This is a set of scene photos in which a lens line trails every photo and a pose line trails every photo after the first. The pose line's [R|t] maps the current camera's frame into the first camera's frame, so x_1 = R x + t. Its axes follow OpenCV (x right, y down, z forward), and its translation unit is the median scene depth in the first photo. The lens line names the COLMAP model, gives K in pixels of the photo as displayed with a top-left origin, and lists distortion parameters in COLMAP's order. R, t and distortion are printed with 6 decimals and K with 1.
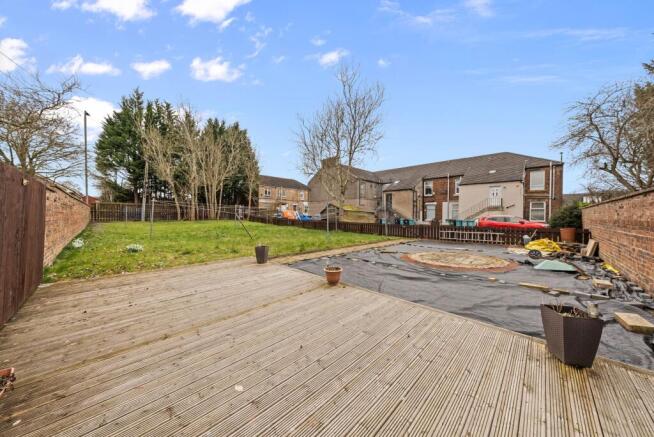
lens RADIAL K [[228.1, 0, 327.7], [0, 228.1, 216.6], [0, 0, 1]] dist [-0.000529, -0.000005]
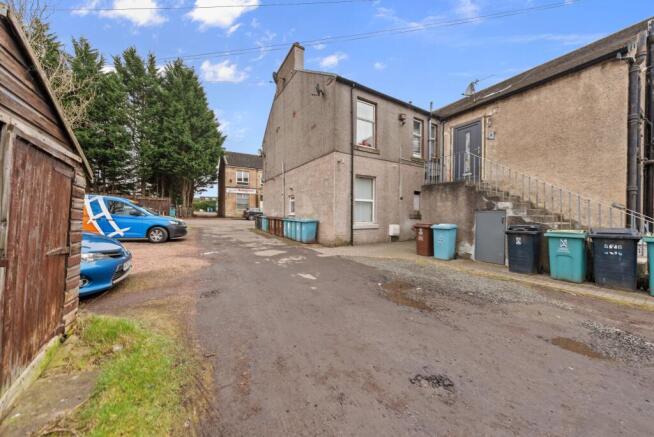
lens RADIAL K [[225.3, 0, 325.7], [0, 225.3, 220.7], [0, 0, 1]] dist [-0.000298, -0.000062]
pose [[0.965199, 0.003097, -0.261496, 0.180889], [0.000661, 0.999898, 0.014282, 0.001839], [0.261514, -0.013957, 0.965099, 0.707381]]
